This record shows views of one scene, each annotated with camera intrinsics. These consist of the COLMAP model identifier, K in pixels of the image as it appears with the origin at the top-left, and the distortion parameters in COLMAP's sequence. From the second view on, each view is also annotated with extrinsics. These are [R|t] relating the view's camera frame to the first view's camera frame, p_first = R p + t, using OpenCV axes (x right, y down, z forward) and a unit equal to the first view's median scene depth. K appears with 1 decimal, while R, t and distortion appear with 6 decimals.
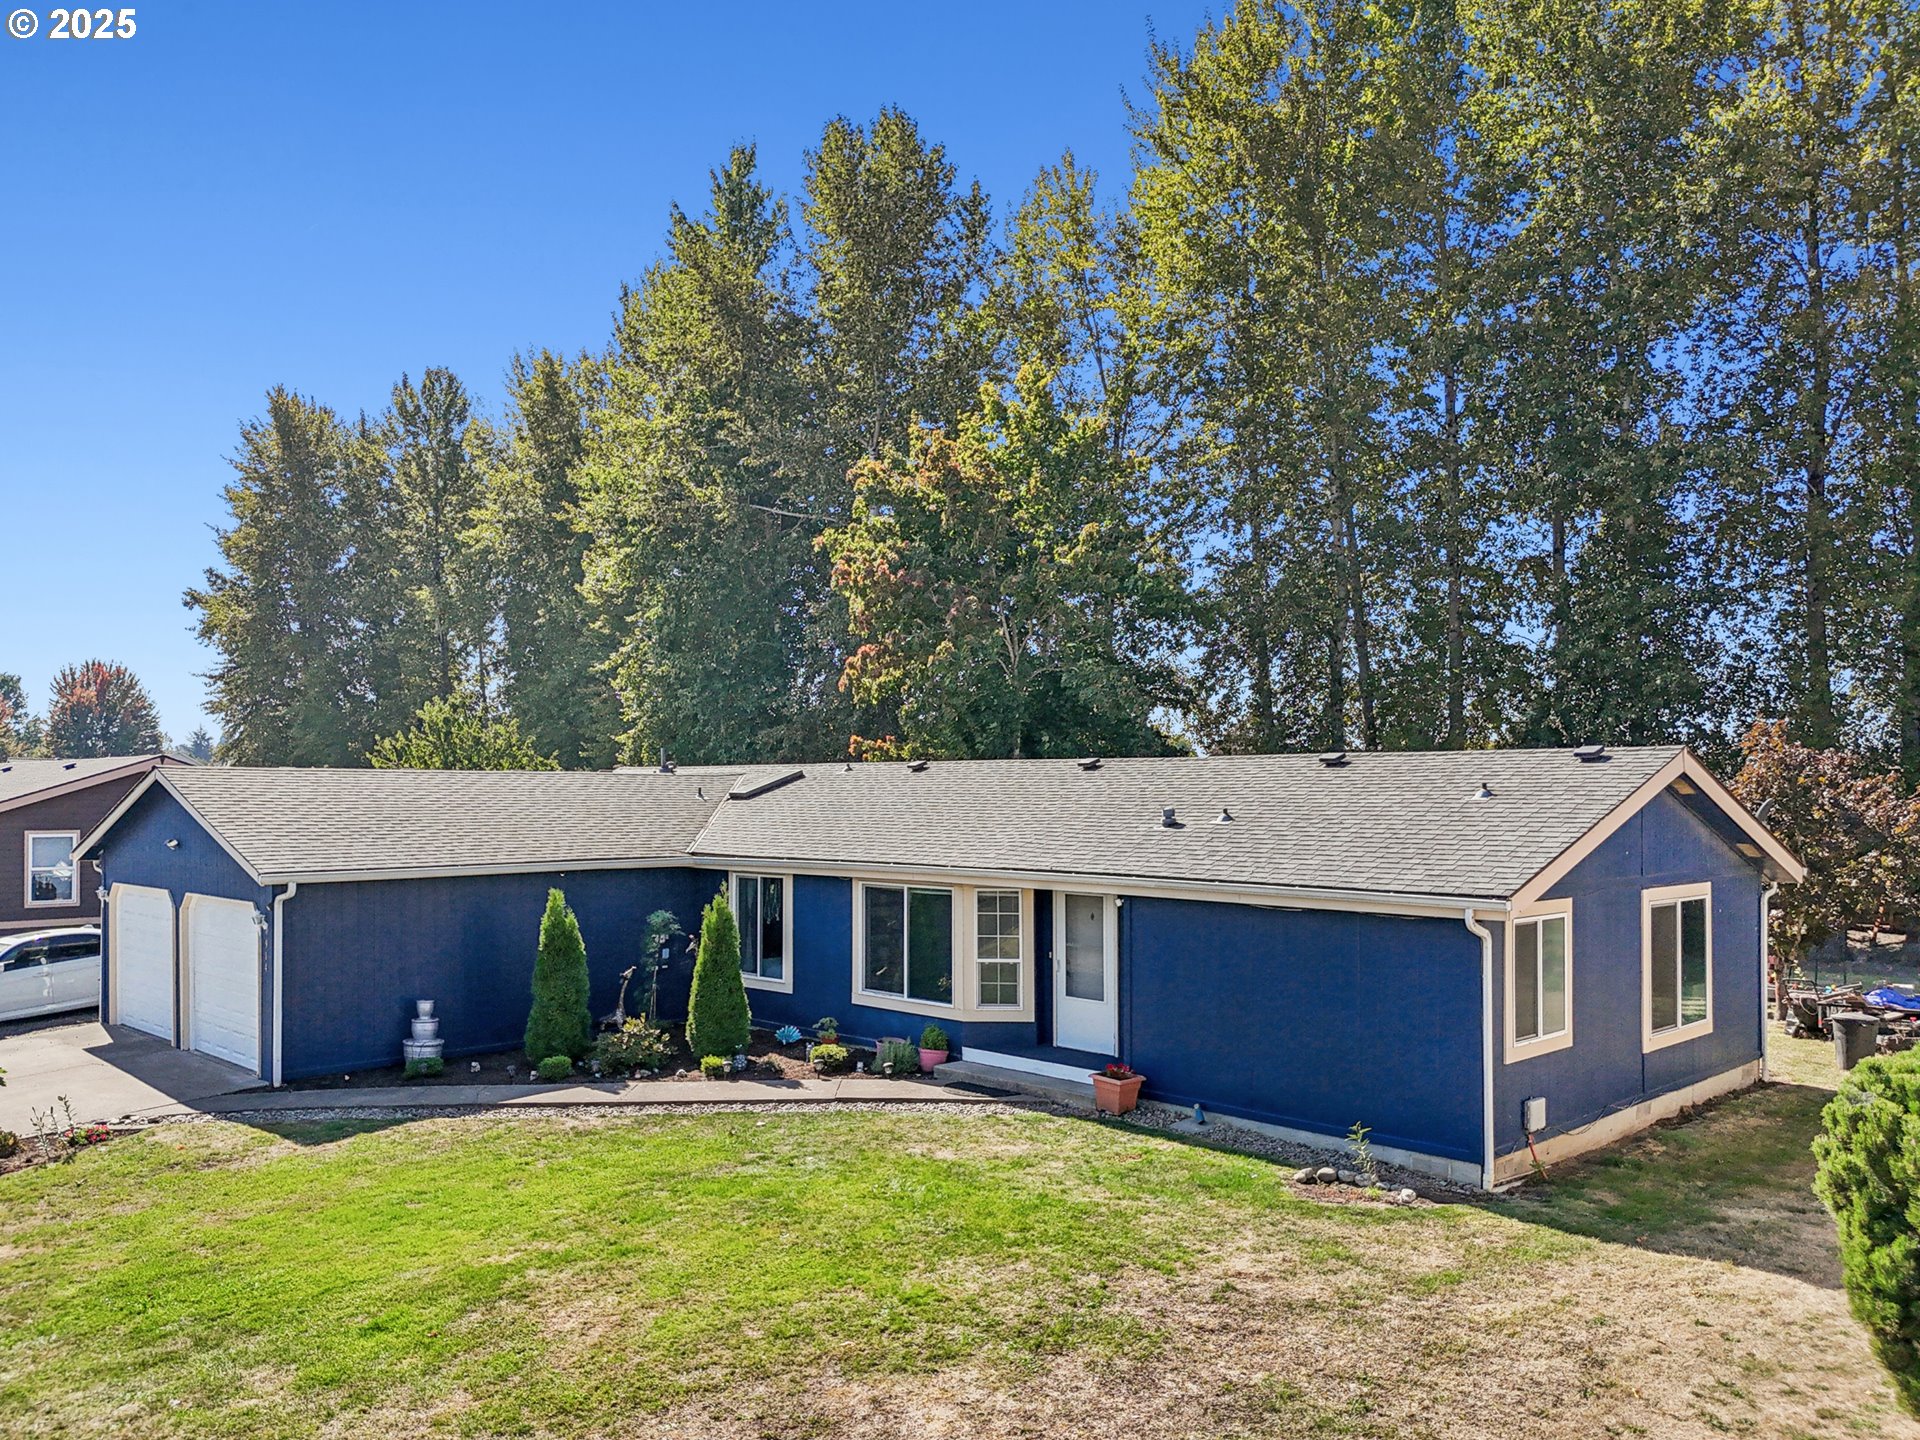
lens RADIAL K [[1444.1, 0, 969.3], [0, 1444.1, 728.6], [0, 0, 1]] dist [0.066956, -0.063037]
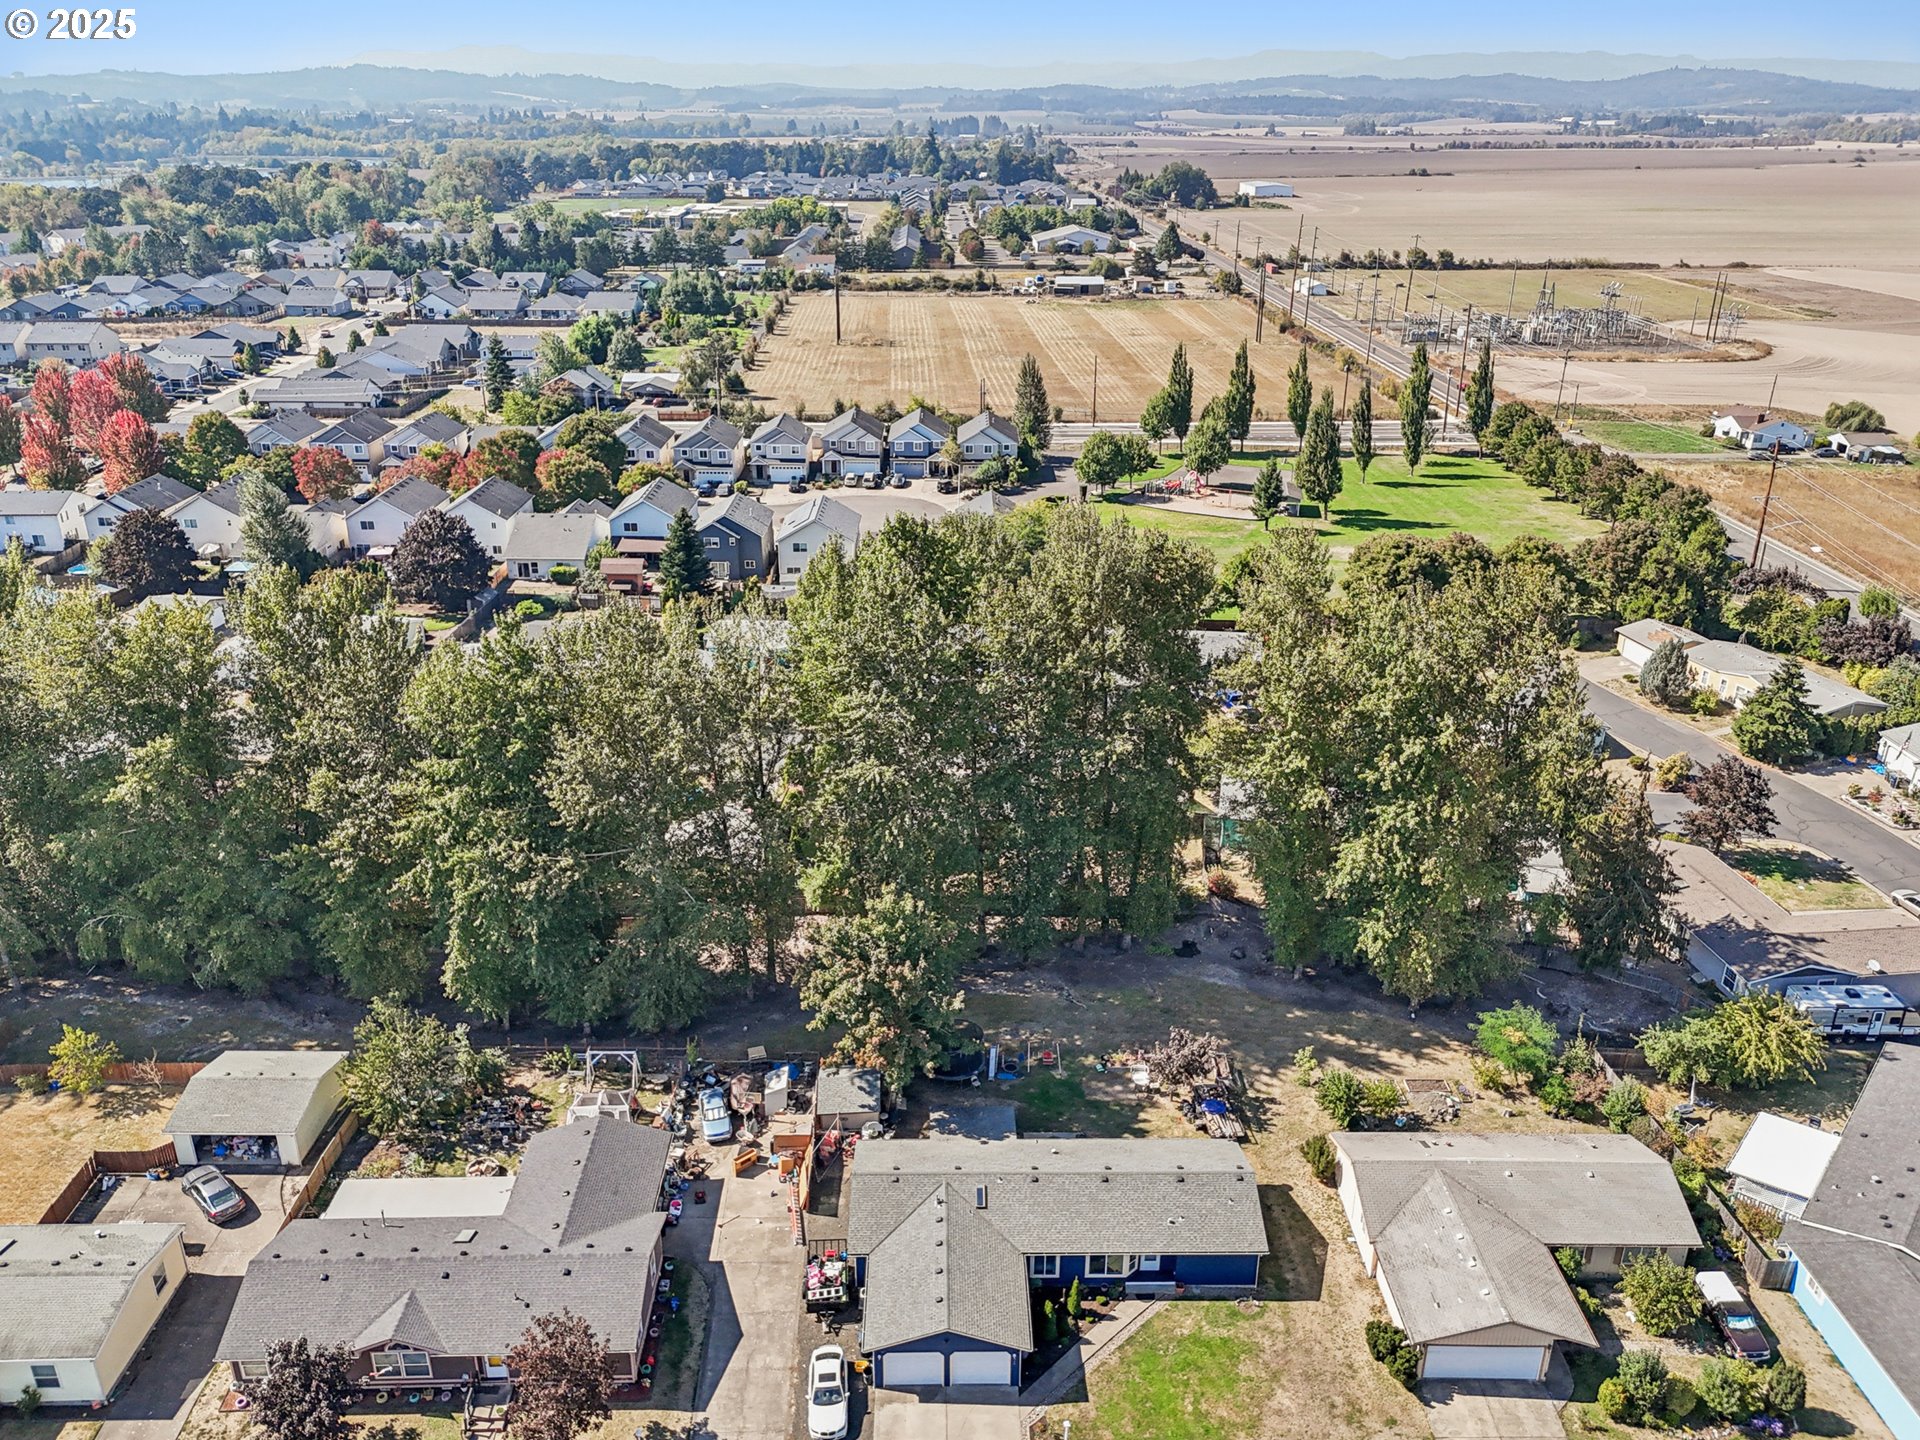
lens RADIAL K [[1444.1, 0, 969.3], [0, 1444.1, 728.6], [0, 0, 1]] dist [0.066956, -0.063037]
pose [[0.698199, -0.273242, 0.661708, -4.408081], [-0.046856, 0.904874, 0.423094, -4.929945], [-0.714369, -0.326409, 0.618979, -1.220449]]
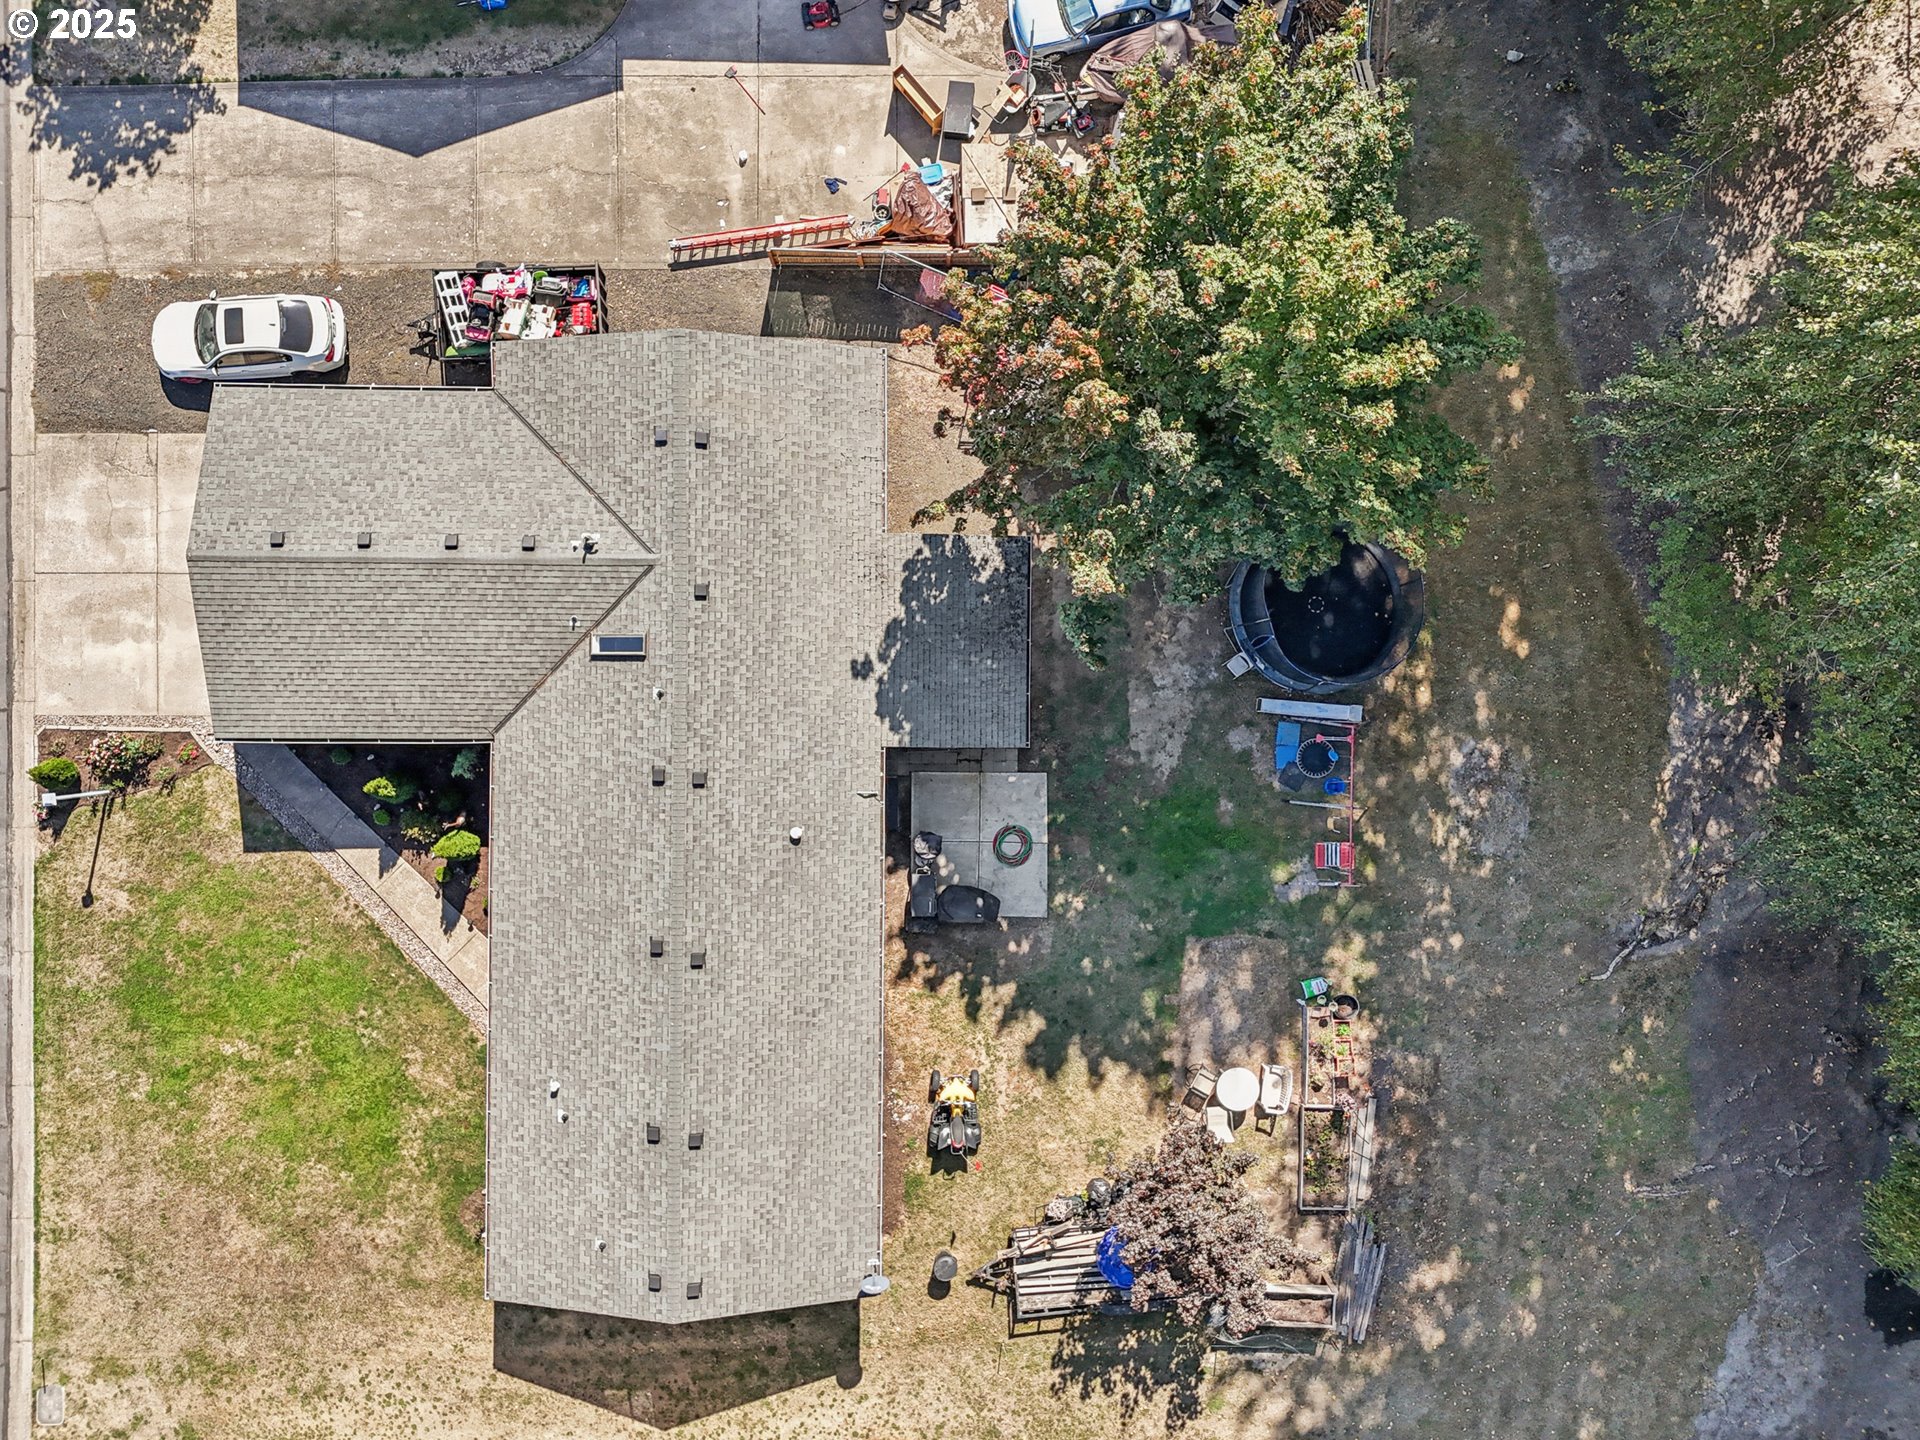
lens RADIAL K [[1444.1, 0, 969.3], [0, 1444.1, 728.6], [0, 0, 1]] dist [0.066956, -0.063037]
pose [[0.698083, 0.715782, 0.018346, 0.236989], [0.011246, -0.036580, 0.999267, -2.821549], [0.715929, -0.697365, -0.033585, 2.849565]]
